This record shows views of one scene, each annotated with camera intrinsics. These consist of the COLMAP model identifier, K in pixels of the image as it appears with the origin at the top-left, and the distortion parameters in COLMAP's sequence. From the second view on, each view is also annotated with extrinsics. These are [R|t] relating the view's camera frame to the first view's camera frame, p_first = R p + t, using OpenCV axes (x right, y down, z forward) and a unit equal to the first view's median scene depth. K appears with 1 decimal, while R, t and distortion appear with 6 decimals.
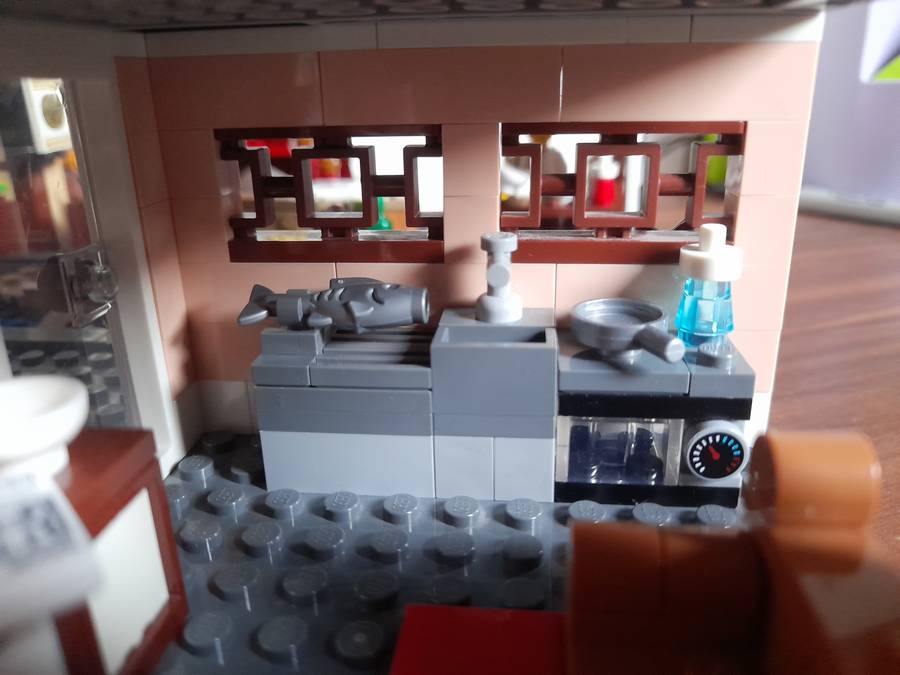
lens RADIAL K [[715.1, 0, 450.0], [0, 715.1, 337.5], [0, 0, 1]] dist [0.040282, -0.091753]
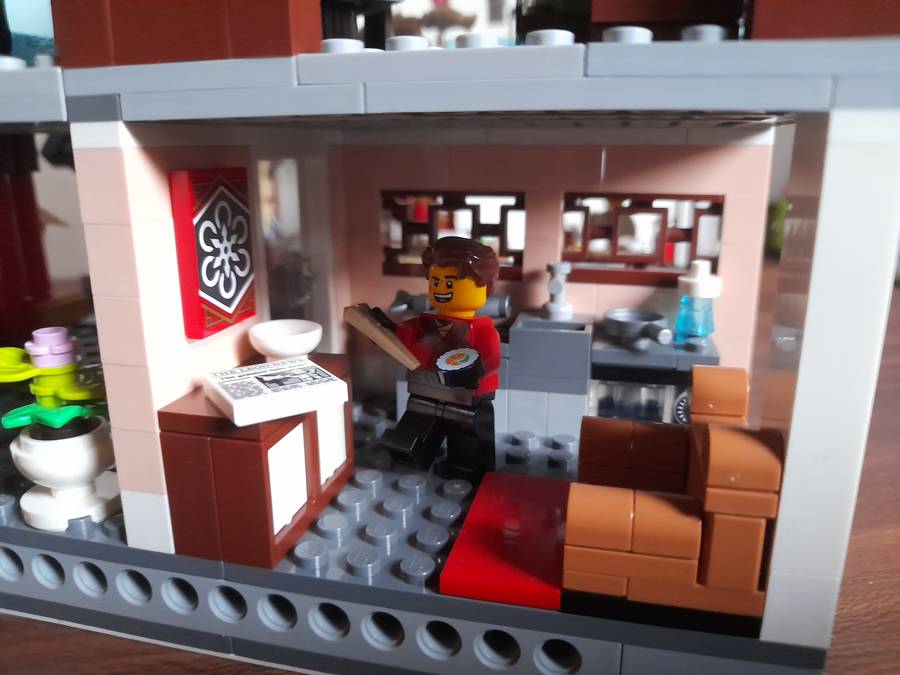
lens RADIAL K [[702.1, 0, 449.6], [0, 702.1, 340.6], [0, 0, 1]] dist [0.006809, -0.009494]
pose [[0.990290, 0.054899, -0.127720, 0.037597], [-0.063944, 0.995645, -0.067835, 0.139701], [0.123440, 0.075343, 0.989488, -0.503942]]
